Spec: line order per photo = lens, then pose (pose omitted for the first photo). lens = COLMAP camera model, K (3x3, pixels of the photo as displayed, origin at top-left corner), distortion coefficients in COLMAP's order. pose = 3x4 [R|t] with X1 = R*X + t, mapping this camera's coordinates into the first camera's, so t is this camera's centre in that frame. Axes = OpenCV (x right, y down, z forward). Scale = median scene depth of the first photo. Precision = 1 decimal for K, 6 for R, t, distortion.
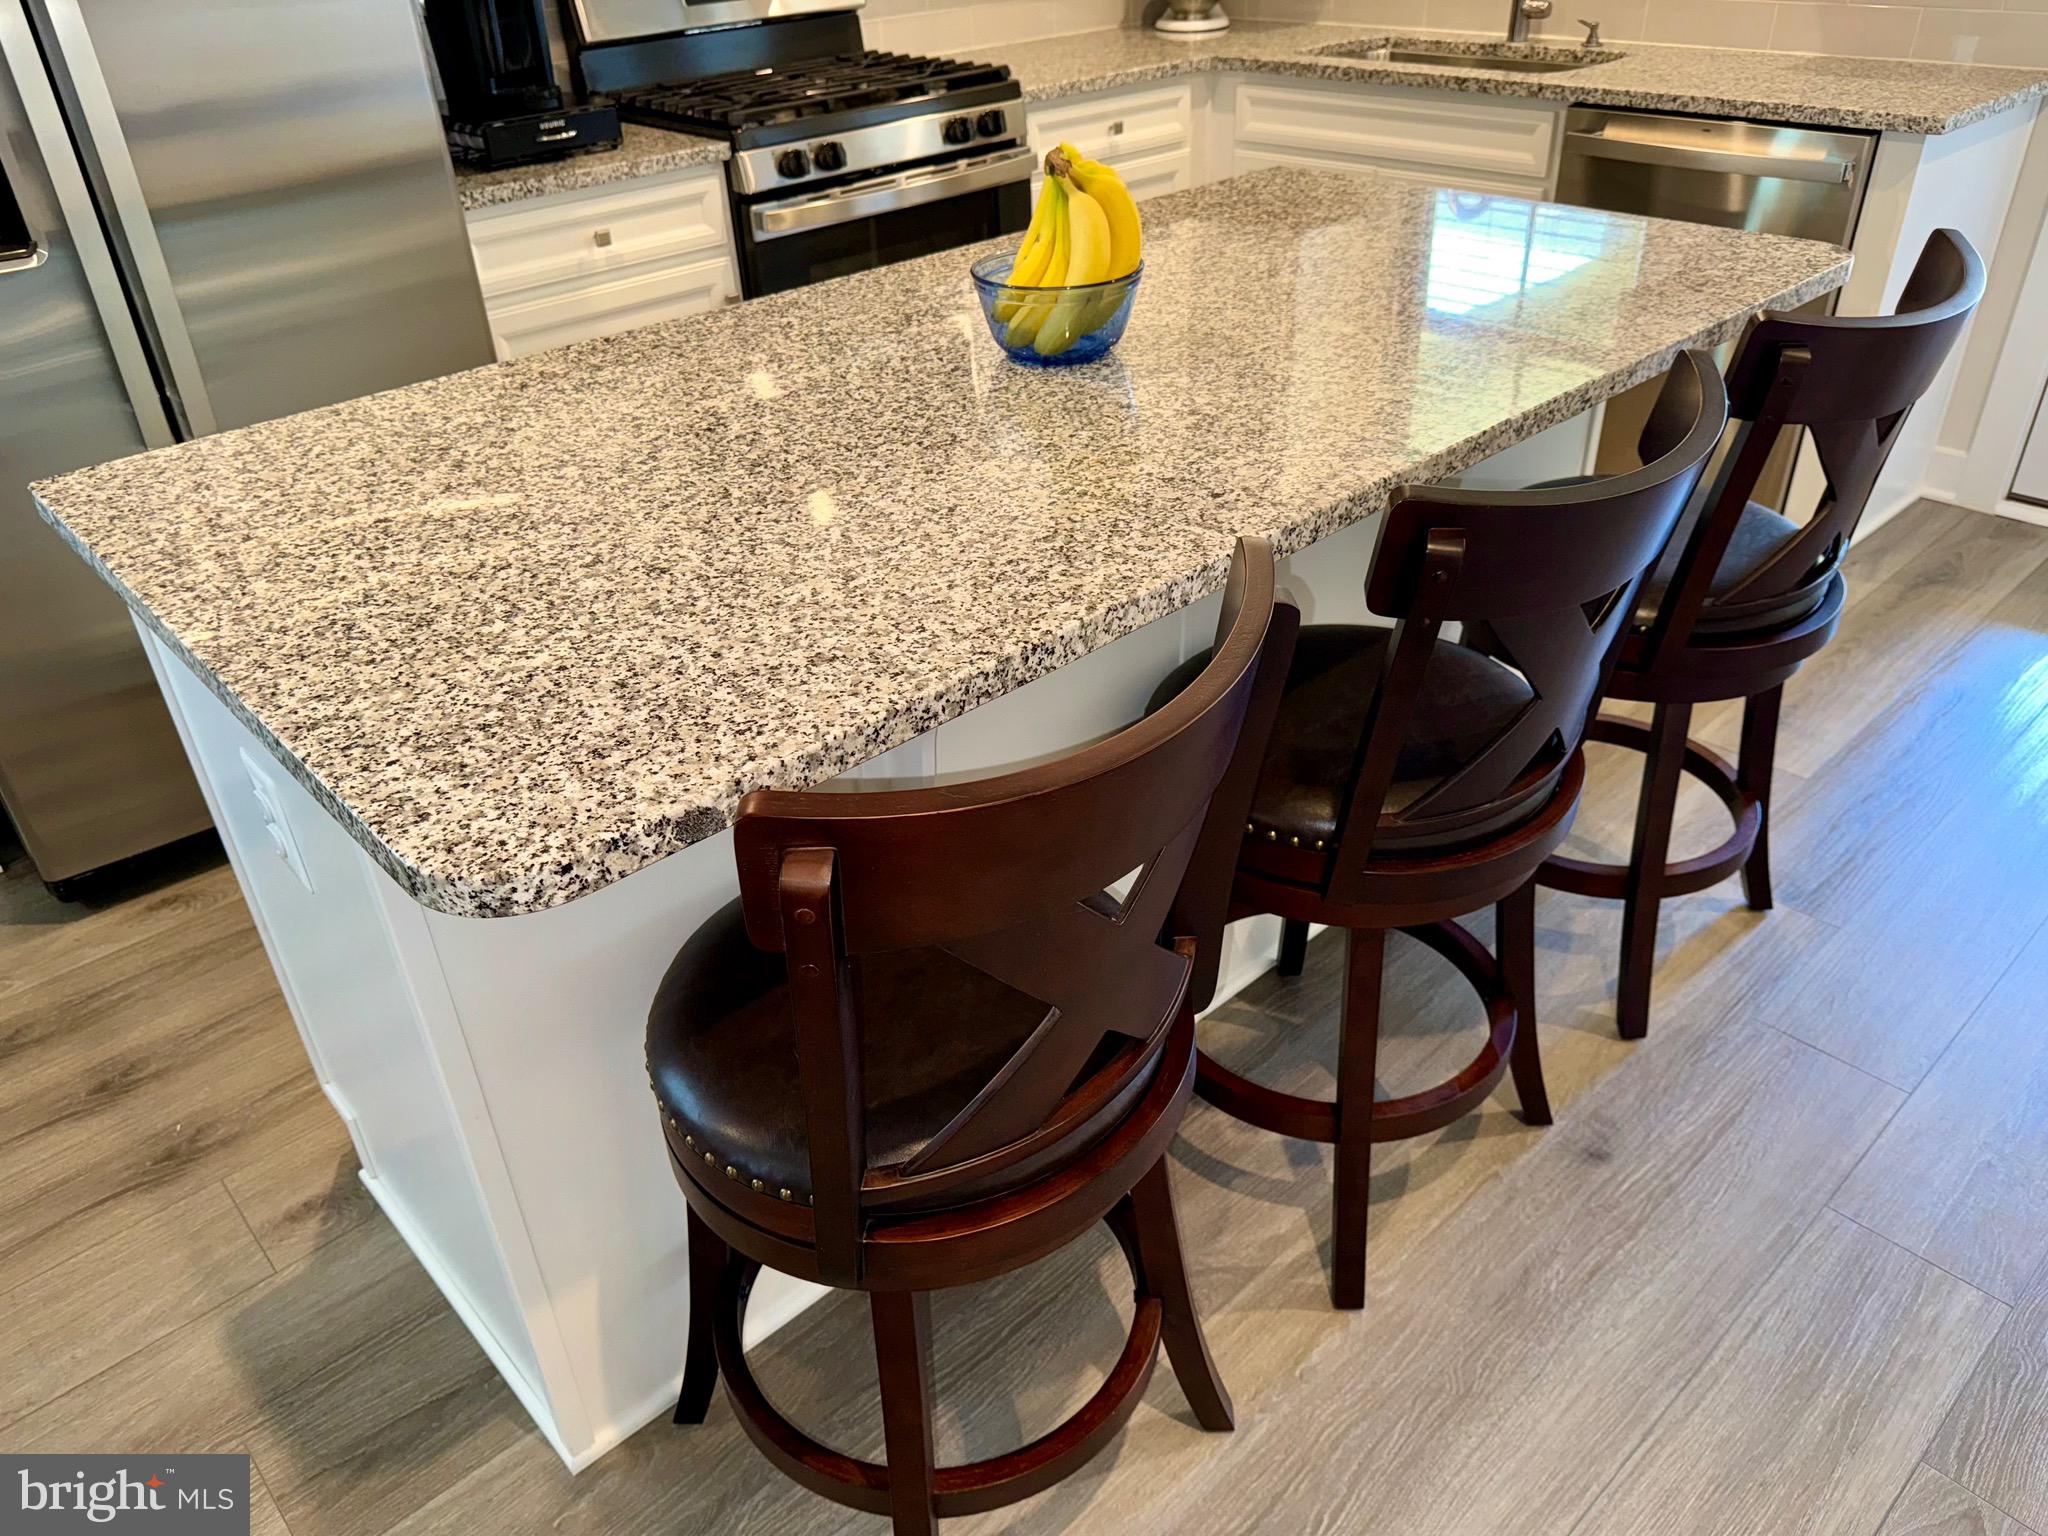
lens RADIAL K [[1456.8, 0, 1029.0], [0, 1456.8, 808.5], [0, 0, 1]] dist [0.013769, -0.012499]
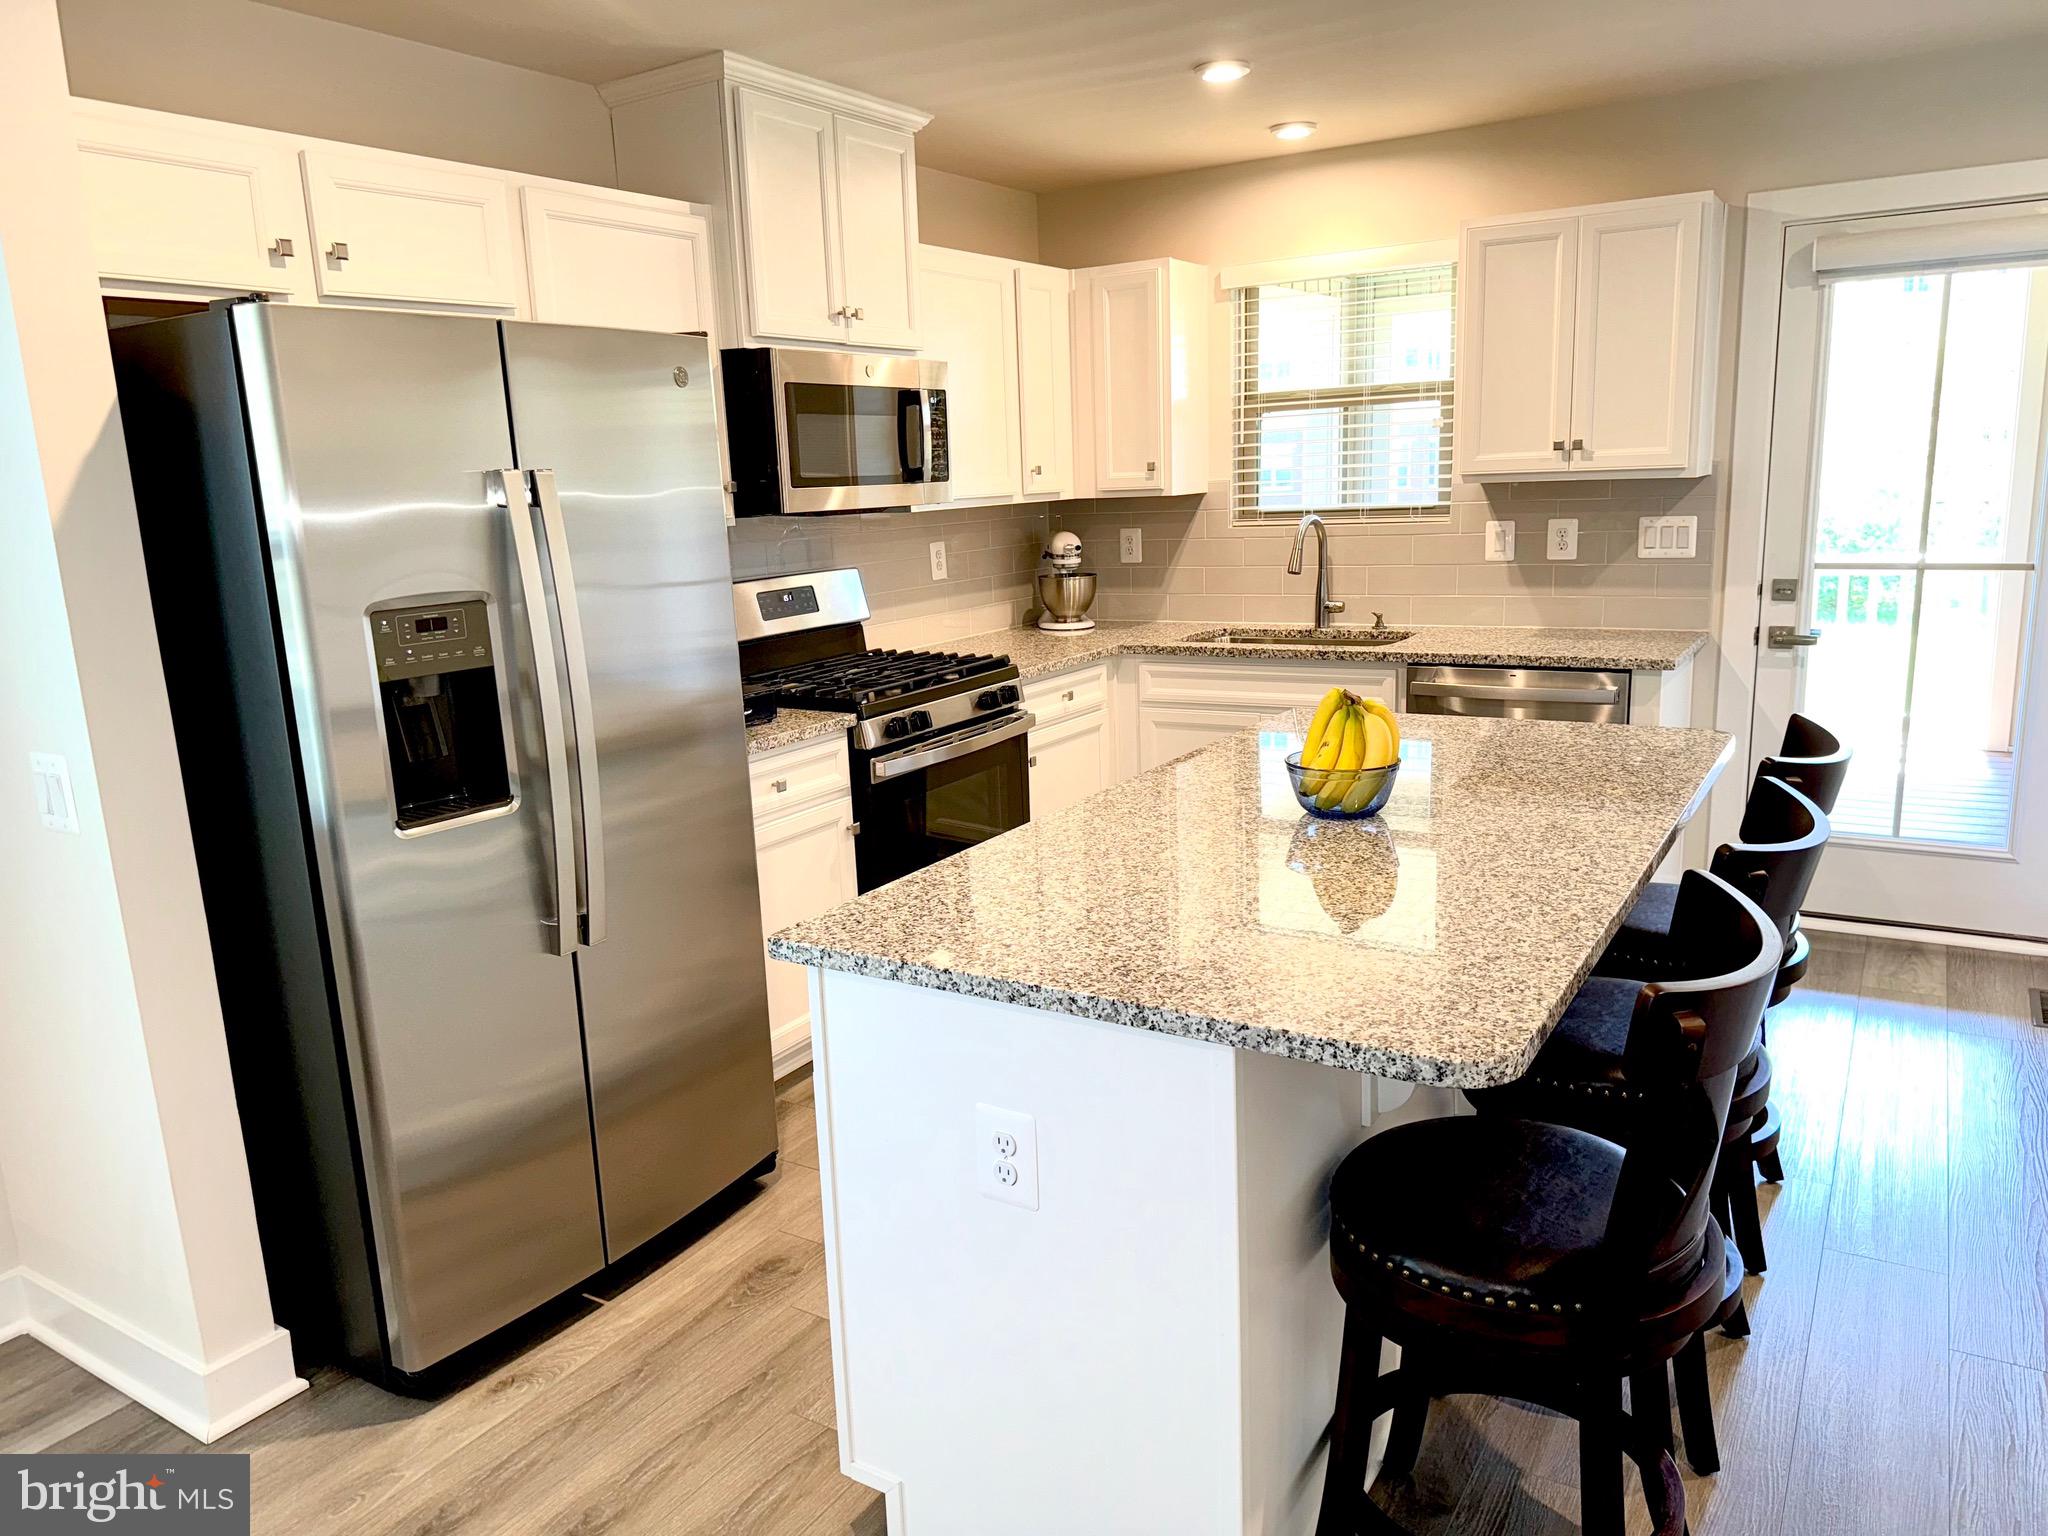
lens RADIAL K [[1456.8, 0, 1014.1], [0, 1456.8, 783.9], [0, 0, 1]] dist [0.013769, -0.012499]
pose [[0.966575, -0.059602, 0.249361, -0.379964], [0.149834, 0.920545, -0.360759, 0.081158], [-0.208046, 0.386063, 0.898706, -0.151848]]
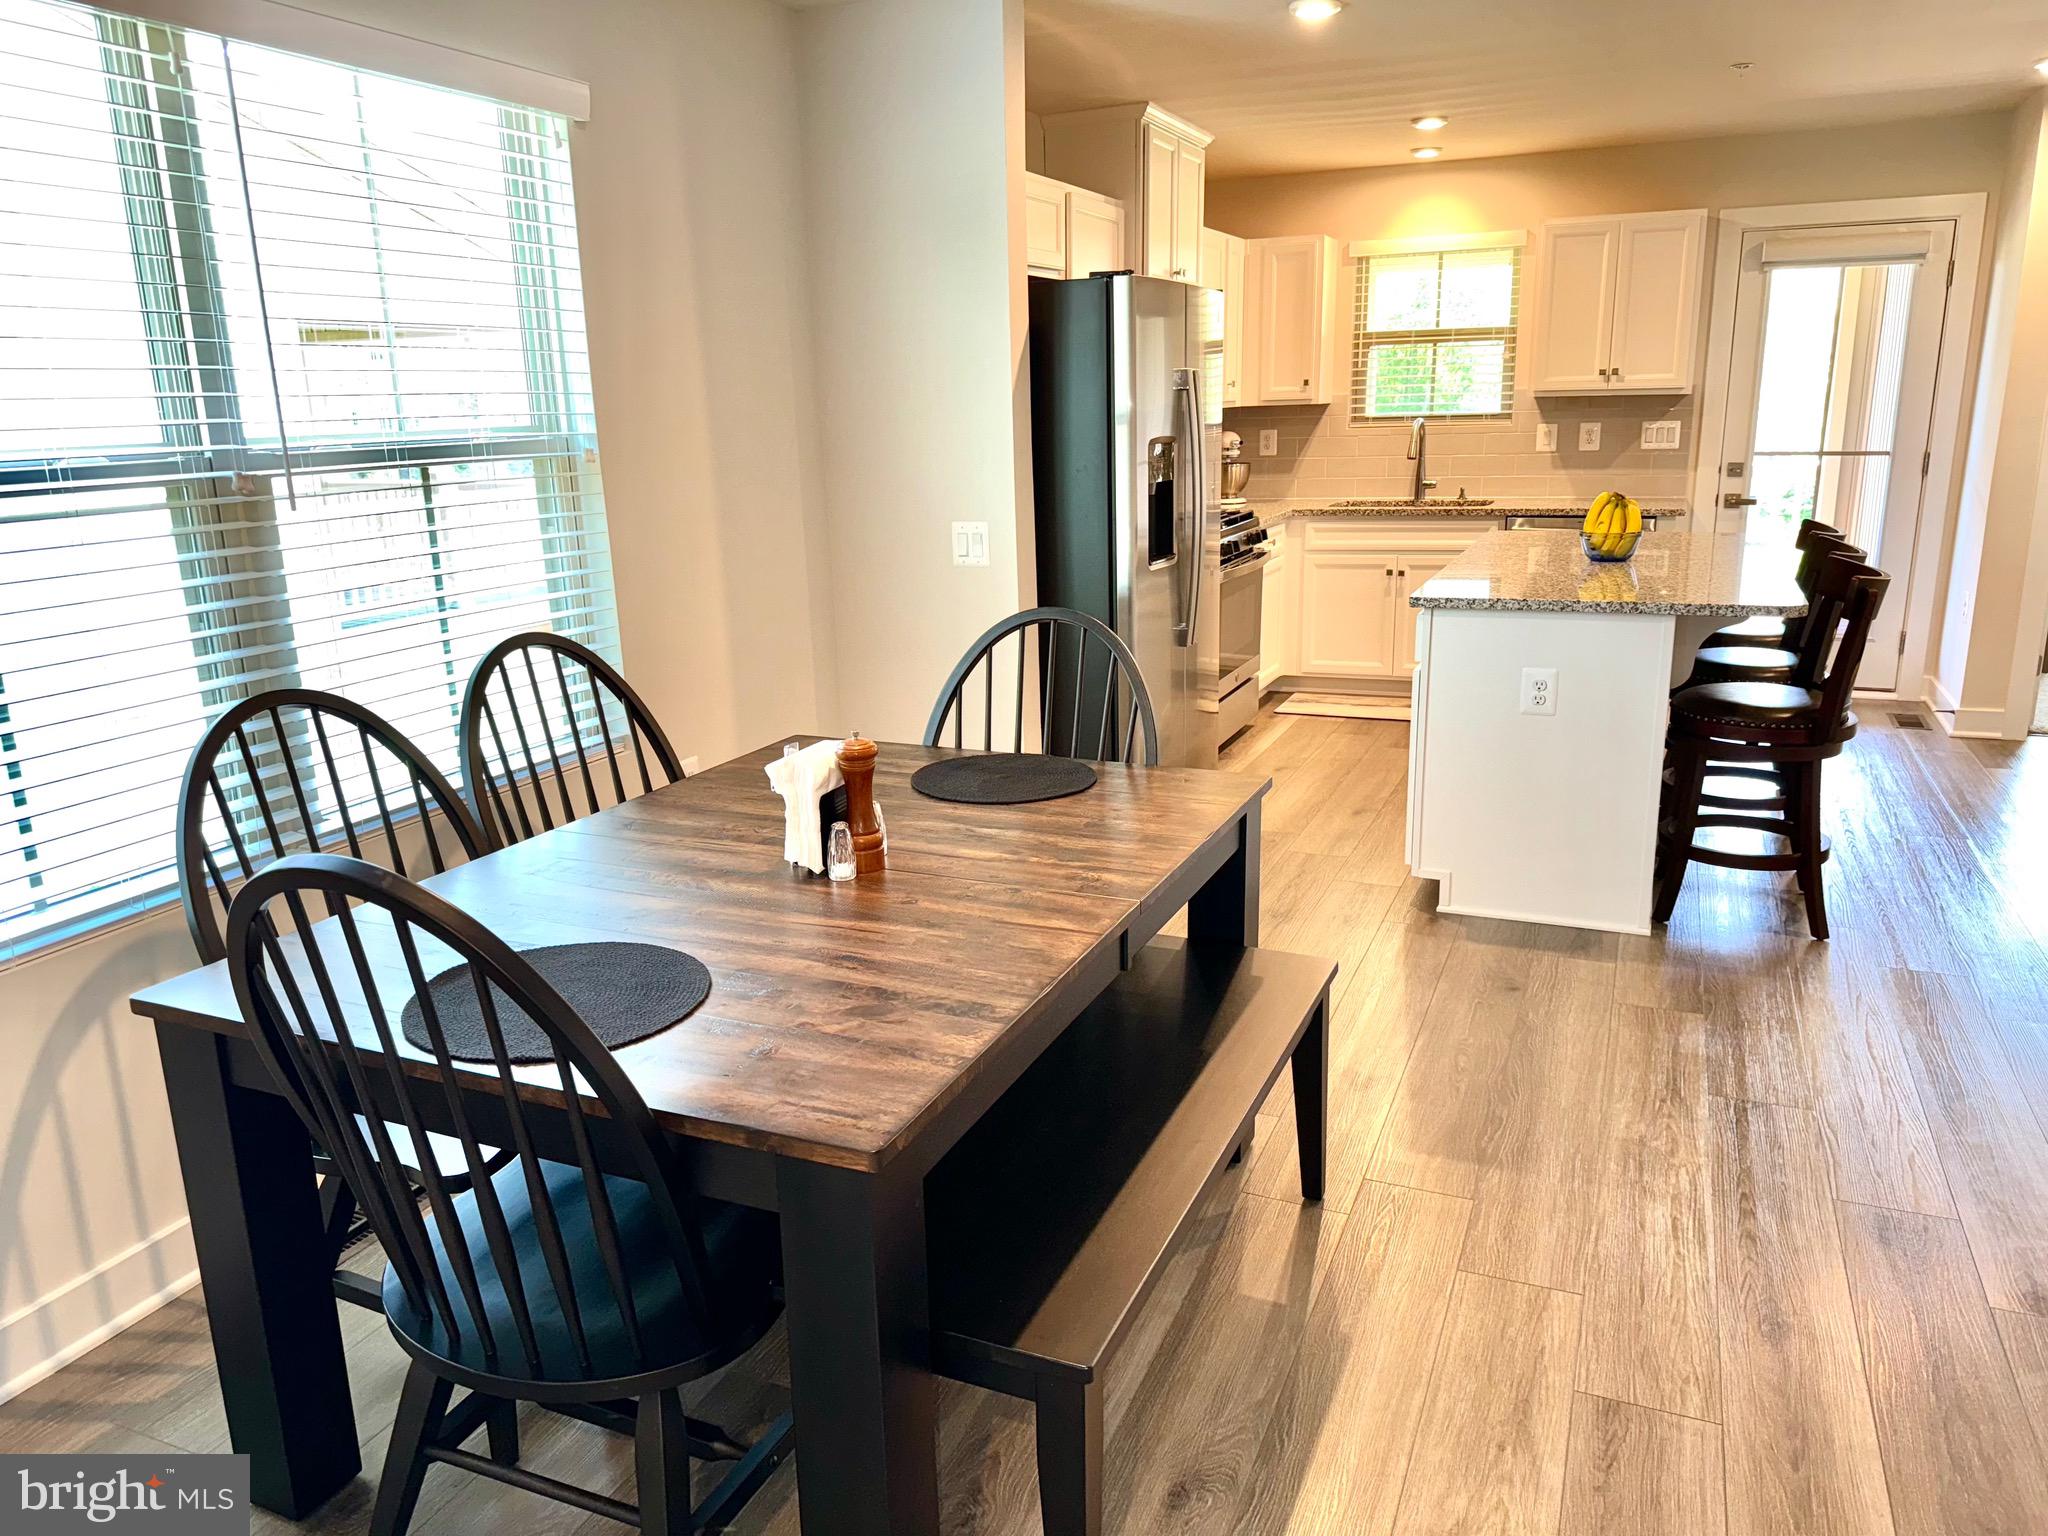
lens RADIAL K [[1456.8, 0, 1039.0], [0, 1456.8, 774.3], [0, 0, 1]] dist [0.013769, -0.012499]
pose [[0.915756, -0.090805, 0.391338, -1.178571], [0.219736, 0.928705, -0.298703, 0.368363], [-0.336314, 0.359530, 0.870420, -0.508940]]
